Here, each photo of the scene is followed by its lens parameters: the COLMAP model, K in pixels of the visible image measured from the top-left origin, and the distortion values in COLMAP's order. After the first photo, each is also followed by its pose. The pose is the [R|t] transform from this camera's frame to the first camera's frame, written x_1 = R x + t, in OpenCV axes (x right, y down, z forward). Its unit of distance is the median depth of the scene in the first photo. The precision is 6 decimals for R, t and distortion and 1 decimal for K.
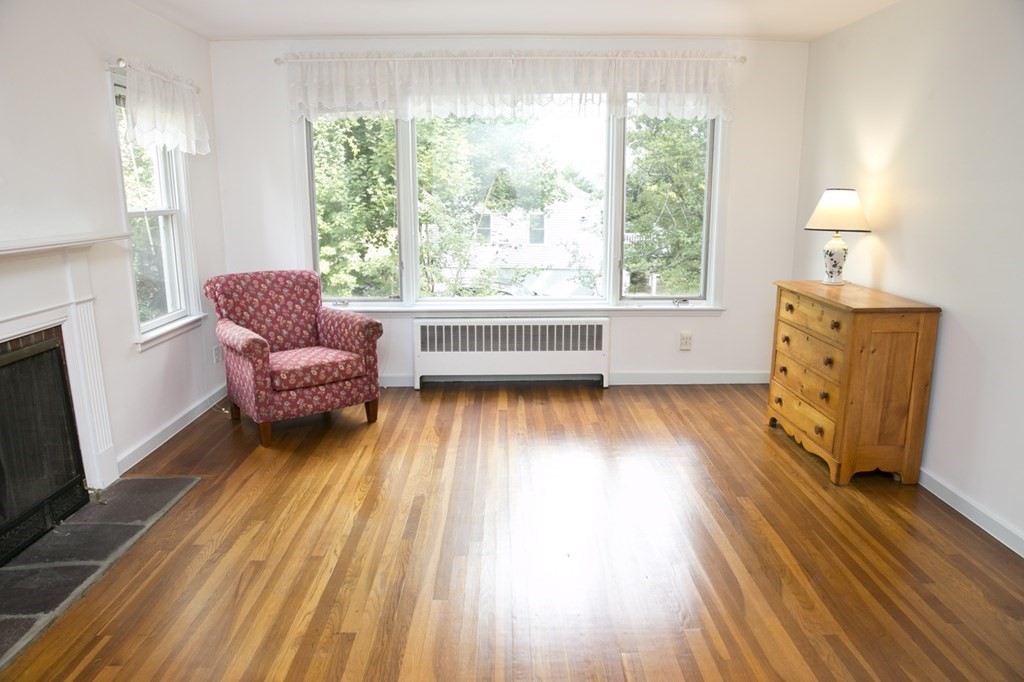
lens RADIAL K [[711.1, 0, 511.7], [0, 711.1, 342.2], [0, 0, 1]] dist [-0.003154, -0.000765]
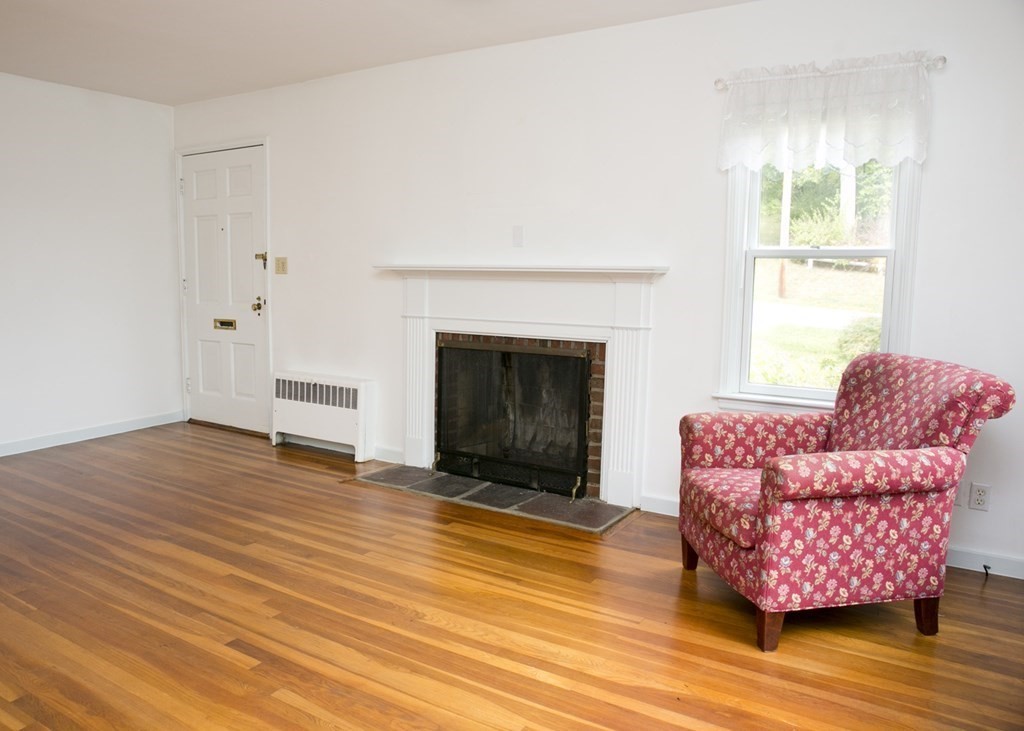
lens RADIAL K [[882.0, 0, 510.1], [0, 882.0, 365.9], [0, 0, 1]] dist [-0.011378, -0.001764]
pose [[-0.593811, 0.087512, -0.799831, 0.619316], [-0.173258, 0.956840, 0.233322, -0.308382], [0.785729, 0.277126, -0.553020, 1.757954]]
